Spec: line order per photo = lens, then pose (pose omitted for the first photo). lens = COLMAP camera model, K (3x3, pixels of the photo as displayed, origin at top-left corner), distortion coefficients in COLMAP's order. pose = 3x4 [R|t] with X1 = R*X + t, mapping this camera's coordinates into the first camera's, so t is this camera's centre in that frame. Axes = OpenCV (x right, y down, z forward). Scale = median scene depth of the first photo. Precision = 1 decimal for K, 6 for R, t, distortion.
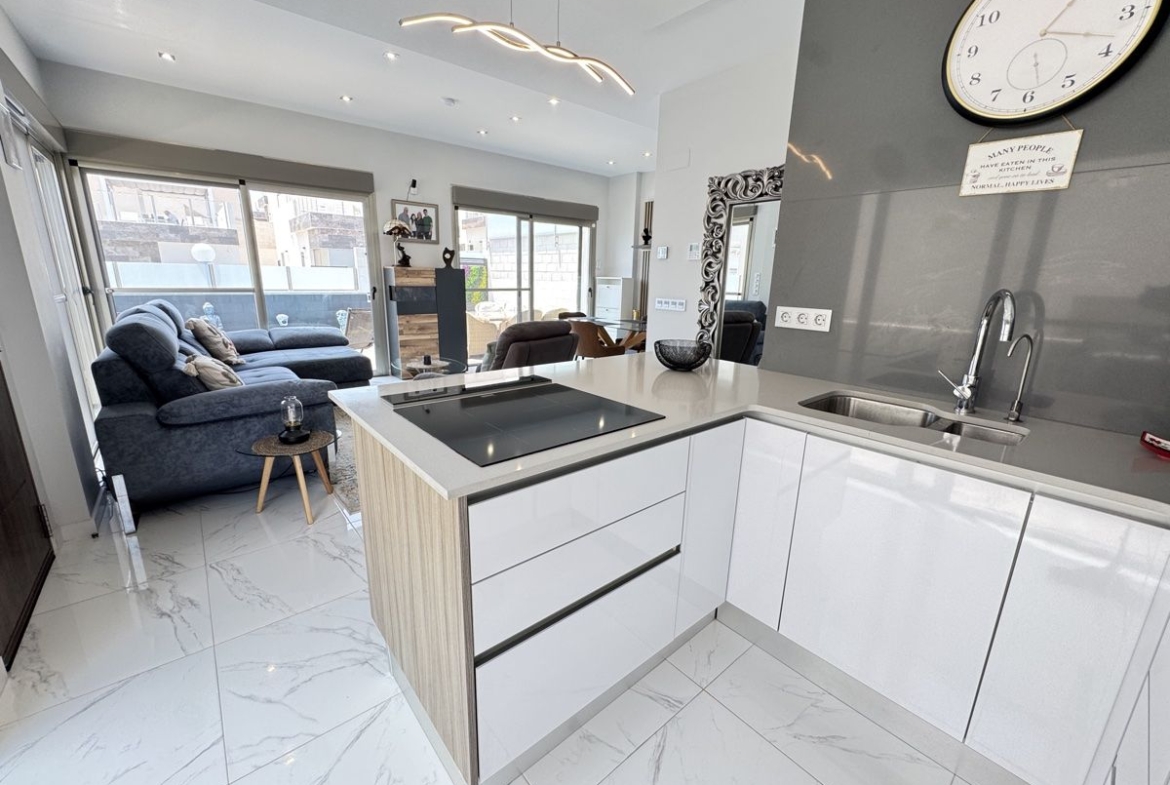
lens RADIAL K [[467.7, 0, 584.2], [0, 467.7, 390.4], [0, 0, 1]] dist [-0.002819, 0.000025]
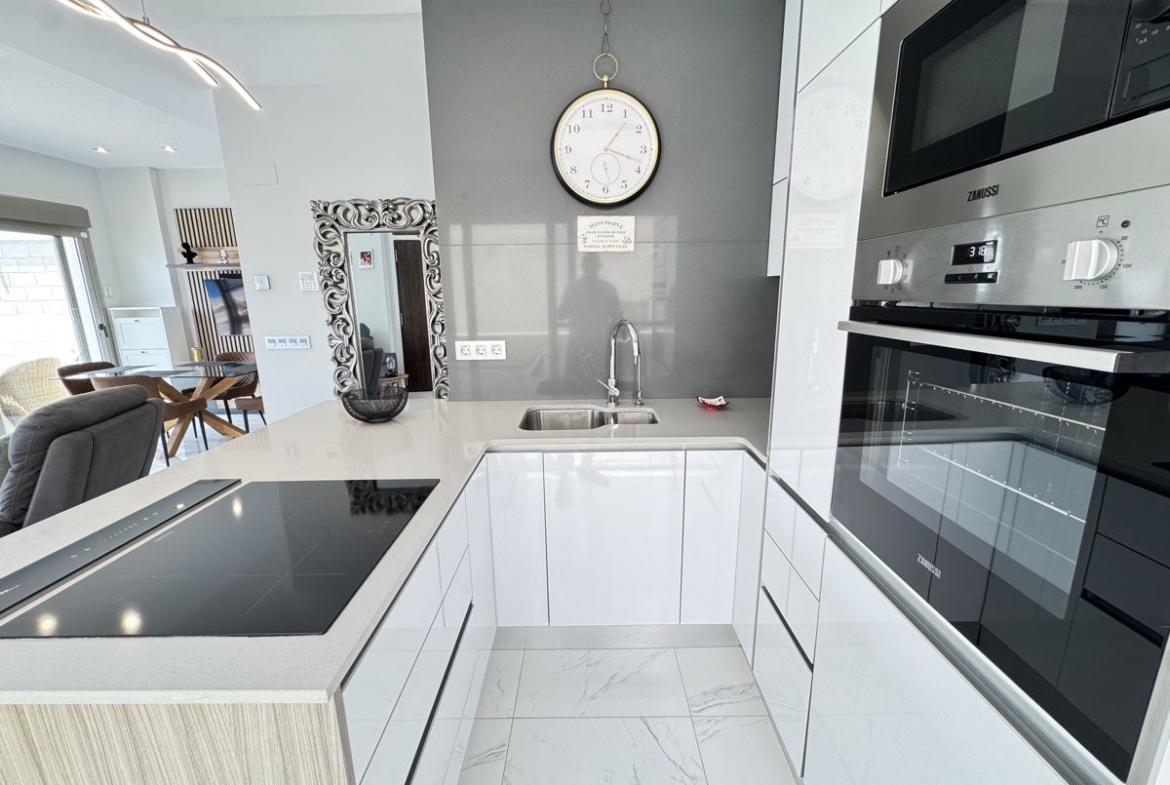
lens RADIAL K [[467.7, 0, 584.2], [0, 467.7, 390.4], [0, 0, 1]] dist [-0.002819, 0.000025]
pose [[0.647969, -0.193481, 0.736683, -0.121300], [0.210499, 0.975018, 0.070926, -0.050520], [-0.732002, 0.109113, 0.672509, 0.048086]]
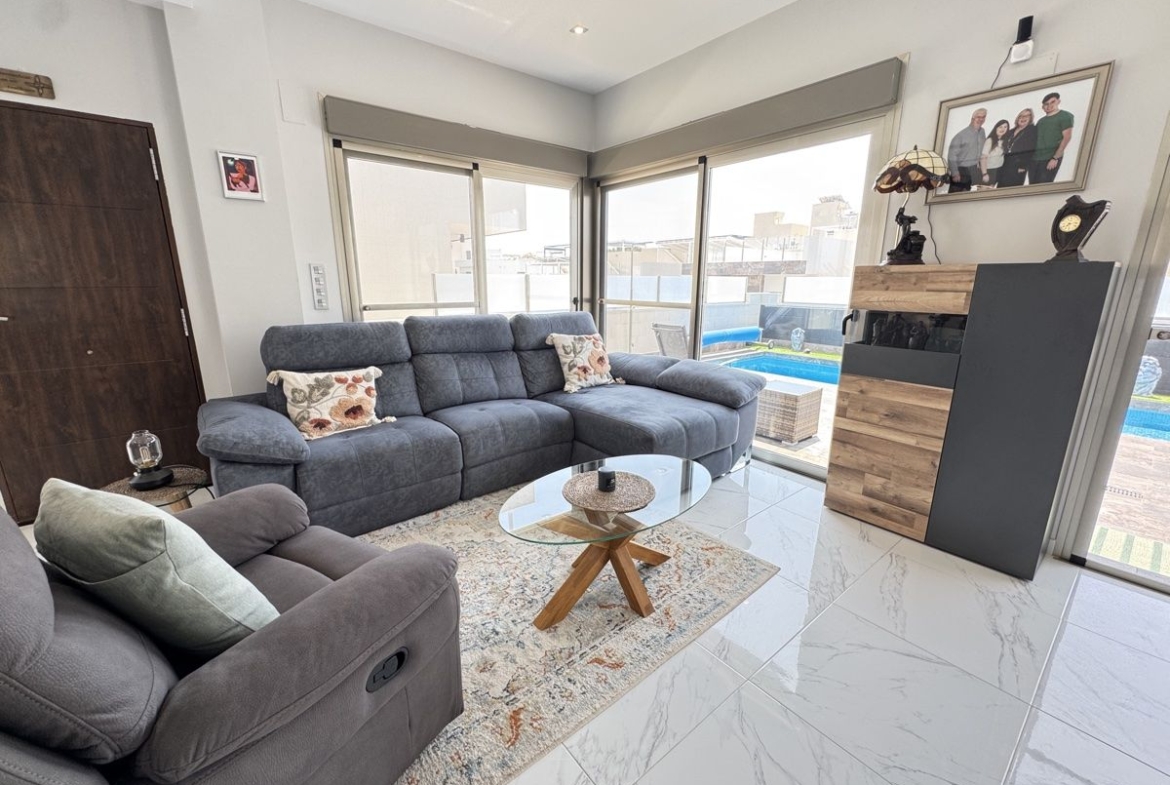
lens RADIAL K [[467.7, 0, 584.2], [0, 467.7, 390.4], [0, 0, 1]] dist [-0.002819, 0.000025]
pose [[-0.025098, 0.209810, -0.977420, 0.086420], [-0.241907, 0.947396, 0.209577, -0.301099], [0.969975, 0.241704, 0.026977, 1.260432]]
